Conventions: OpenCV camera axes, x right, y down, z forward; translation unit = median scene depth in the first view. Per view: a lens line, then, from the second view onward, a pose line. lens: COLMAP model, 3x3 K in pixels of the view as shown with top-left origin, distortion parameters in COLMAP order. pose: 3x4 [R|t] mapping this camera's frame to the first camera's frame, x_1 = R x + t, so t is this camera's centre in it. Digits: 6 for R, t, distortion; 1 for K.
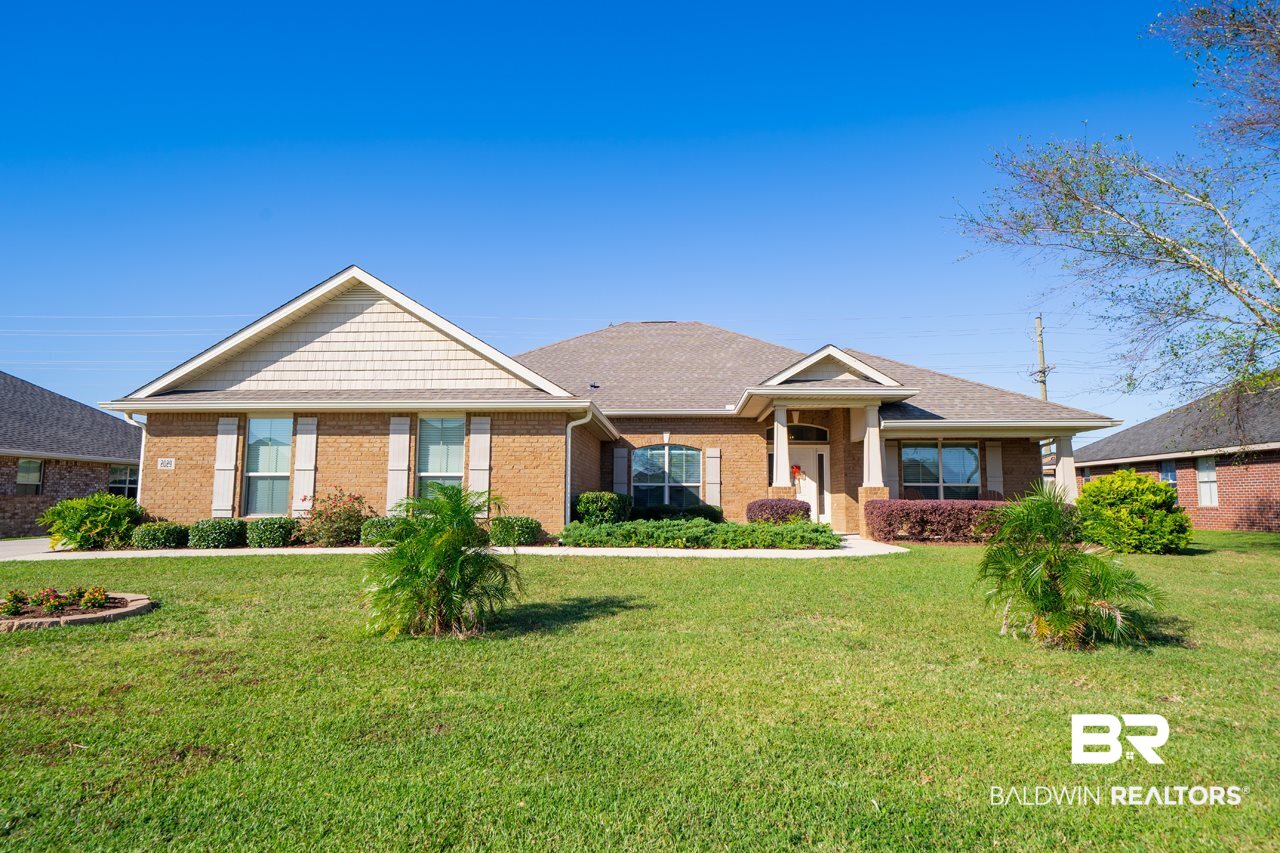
lens RADIAL K [[829.8, 0, 640.0], [0, 829.8, 426.5], [0, 0, 1]] dist [0.054753, 0.018555]
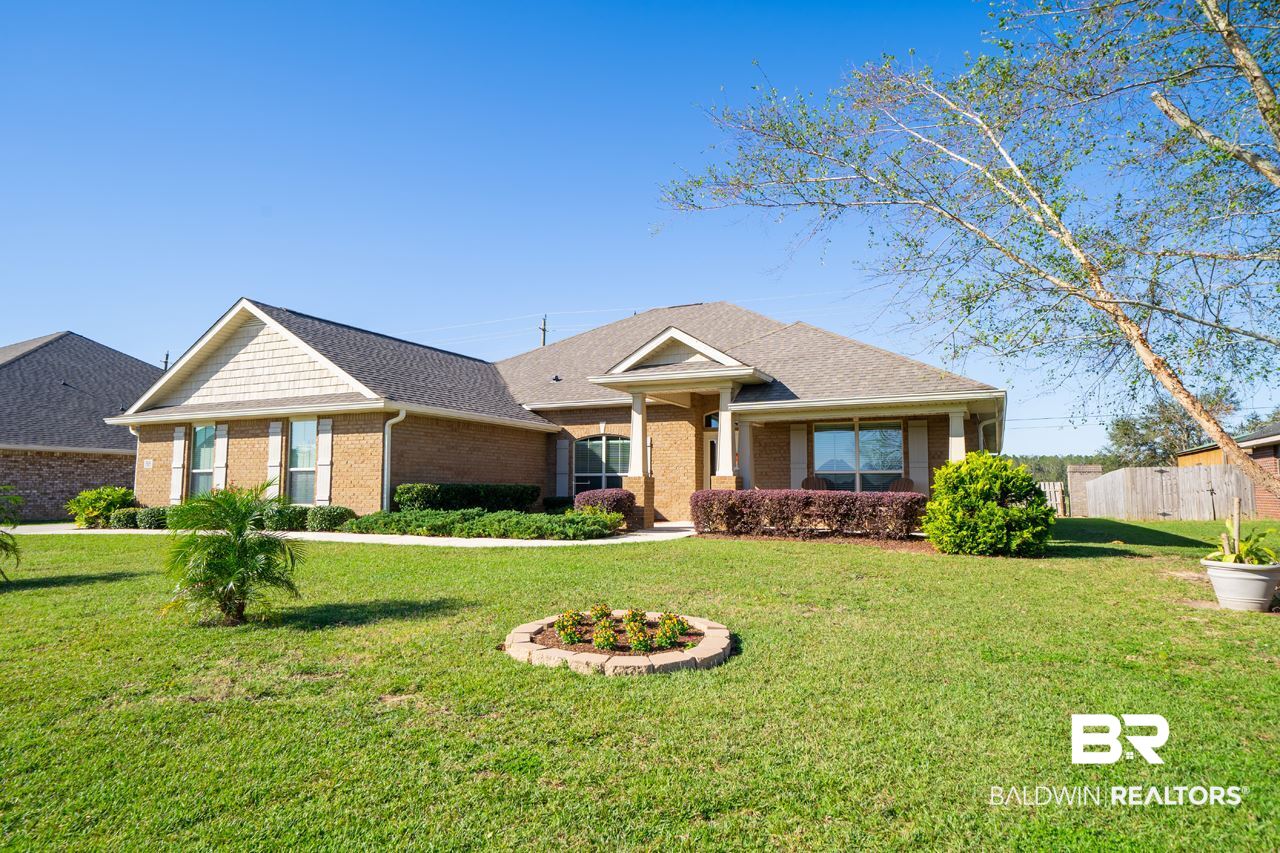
lens RADIAL K [[875.5, 0, 640.0], [0, 875.5, 426.5], [0, 0, 1]] dist [0.056287, 0.027361]
pose [[0.897921, -0.033454, -0.438884, 0.725161], [0.041114, 0.999123, 0.007957, 0.007030], [0.438233, -0.025189, 0.898509, 0.094775]]
